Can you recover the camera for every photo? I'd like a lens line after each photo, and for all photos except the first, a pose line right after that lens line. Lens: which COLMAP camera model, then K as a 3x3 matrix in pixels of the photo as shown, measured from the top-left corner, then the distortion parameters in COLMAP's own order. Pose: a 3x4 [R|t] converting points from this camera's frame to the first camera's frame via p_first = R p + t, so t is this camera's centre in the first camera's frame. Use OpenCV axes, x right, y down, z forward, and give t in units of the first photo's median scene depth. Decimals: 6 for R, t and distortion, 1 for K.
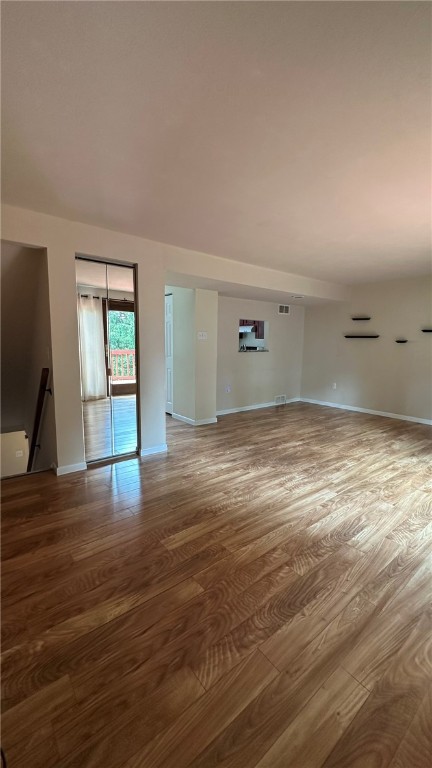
lens RADIAL K [[306.1, 0, 216.0], [0, 306.1, 380.9], [0, 0, 1]] dist [-0.002358, 0.001079]
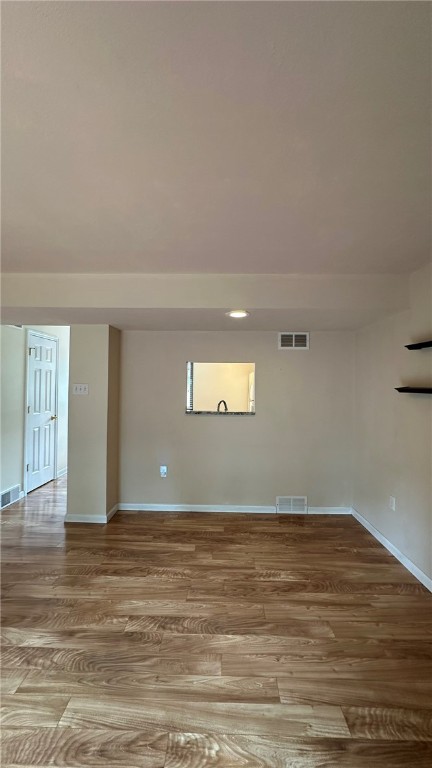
lens RADIAL K [[306.1, 0, 217.7], [0, 306.1, 382.3], [0, 0, 1]] dist [-0.002358, 0.001079]
pose [[0.772546, -0.009093, -0.634893, 0.870850], [-0.084400, 0.989554, -0.116871, -0.148963], [0.629324, 0.143874, 0.763709, 0.915879]]
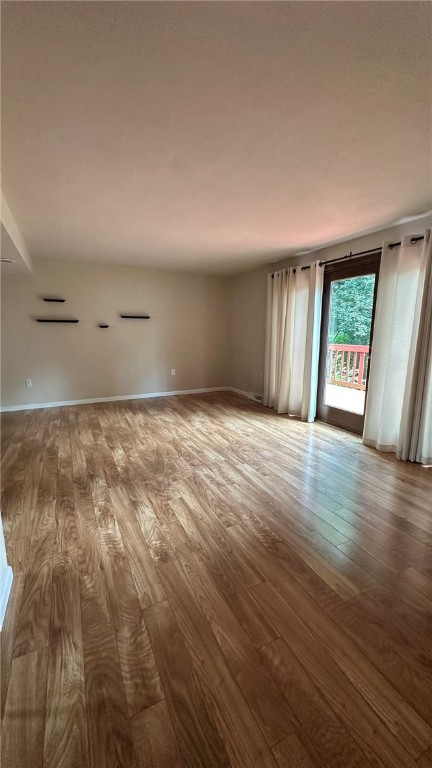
lens RADIAL K [[306.1, 0, 215.6], [0, 306.1, 385.2], [0, 0, 1]] dist [-0.002358, 0.001079]
pose [[0.216579, -0.186334, 0.958318, -0.503954], [0.126406, 0.978706, 0.161731, -0.084323], [-0.968047, 0.086110, 0.235521, 0.635575]]
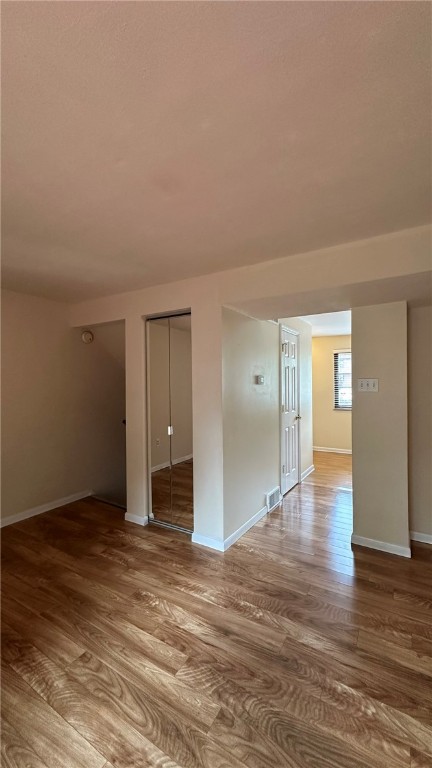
lens RADIAL K [[306.1, 0, 216.3], [0, 306.1, 385.7], [0, 0, 1]] dist [-0.002358, 0.001079]
pose [[0.343047, -0.013066, -0.939227, 0.533243], [-0.107027, 0.992848, -0.052903, -0.119959], [0.933201, 0.118670, 0.339195, 0.757205]]
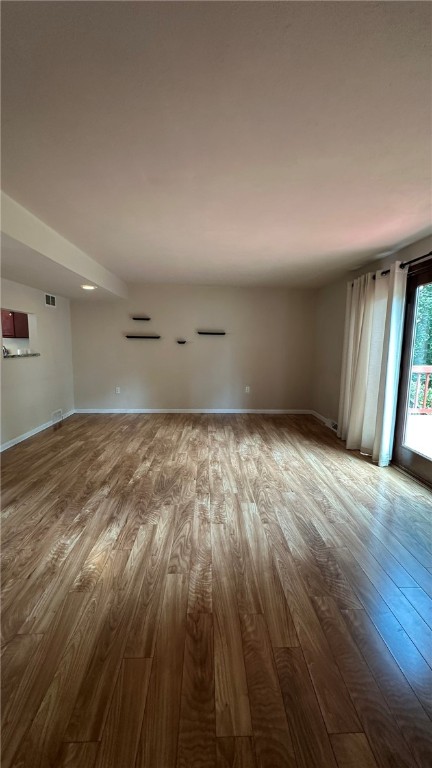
lens RADIAL K [[306.1, 0, 215.7], [0, 306.1, 384.5], [0, 0, 1]] dist [-0.002358, 0.001079]
pose [[0.595933, -0.109539, 0.795528, -0.310638], [0.097383, 0.993199, 0.063807, -0.057388], [-0.797107, 0.039447, 0.602548, 0.391437]]
